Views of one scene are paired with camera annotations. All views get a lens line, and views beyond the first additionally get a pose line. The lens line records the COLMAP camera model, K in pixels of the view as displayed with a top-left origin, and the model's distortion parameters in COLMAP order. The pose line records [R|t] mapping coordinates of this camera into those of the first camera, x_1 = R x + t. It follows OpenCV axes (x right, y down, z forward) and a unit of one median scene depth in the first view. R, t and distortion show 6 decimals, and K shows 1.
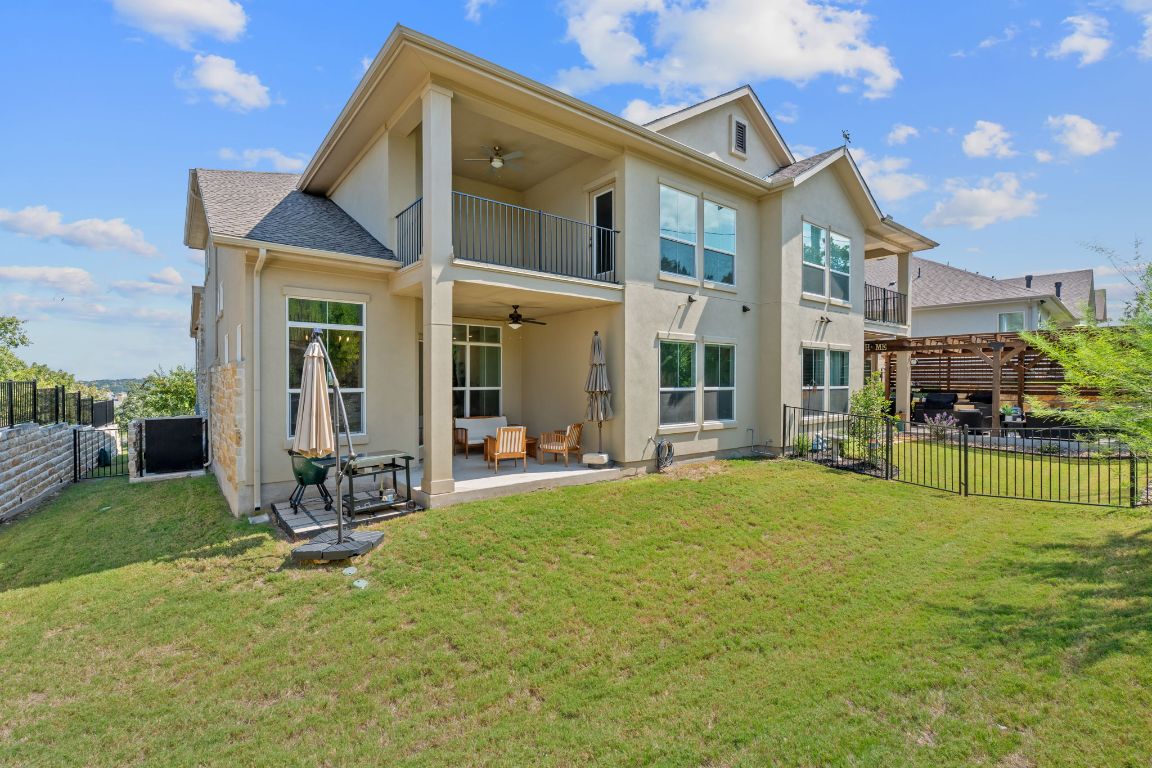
lens RADIAL K [[514.9, 0, 576.0], [0, 514.9, 384.0], [0, 0, 1]] dist [-0.004107, 0.000065]
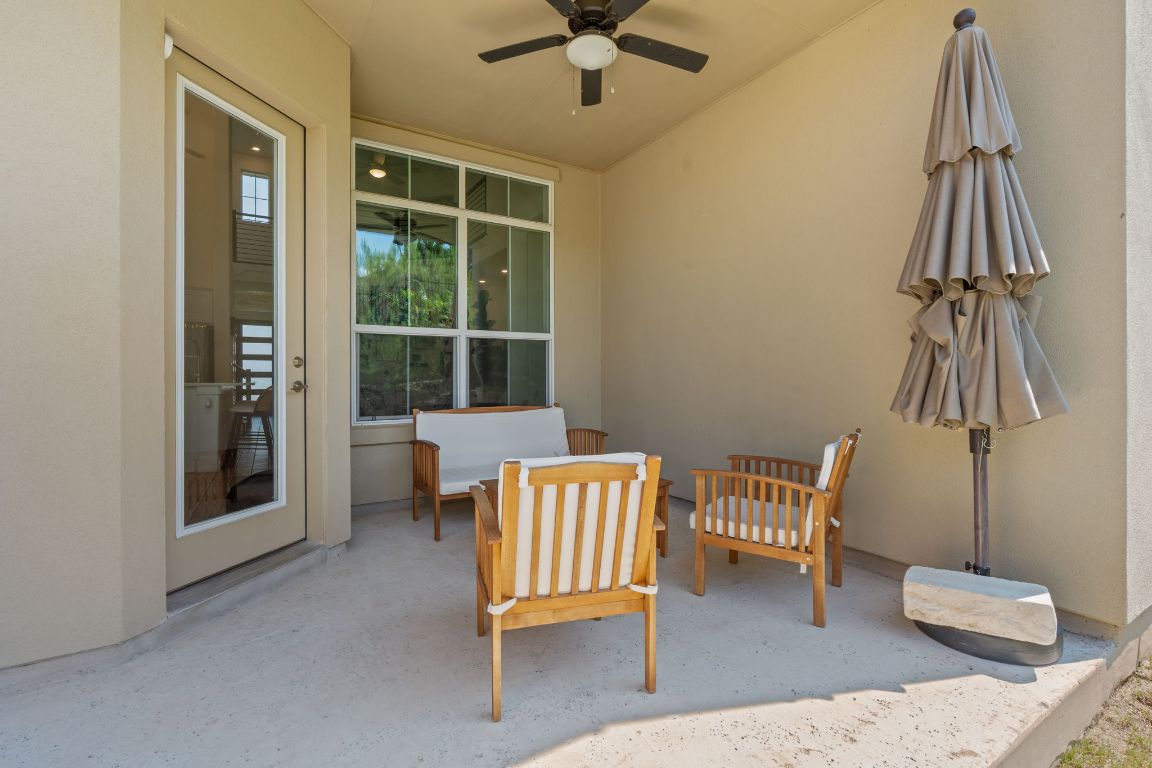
lens RADIAL K [[514.9, 0, 576.0], [0, 514.9, 384.0], [0, 0, 1]] dist [-0.004107, 0.000065]
pose [[0.992310, -0.002776, -0.123744, -0.089723], [0.003470, 0.999979, 0.005392, 0.049135], [0.123726, -0.005780, 0.992300, 0.703994]]
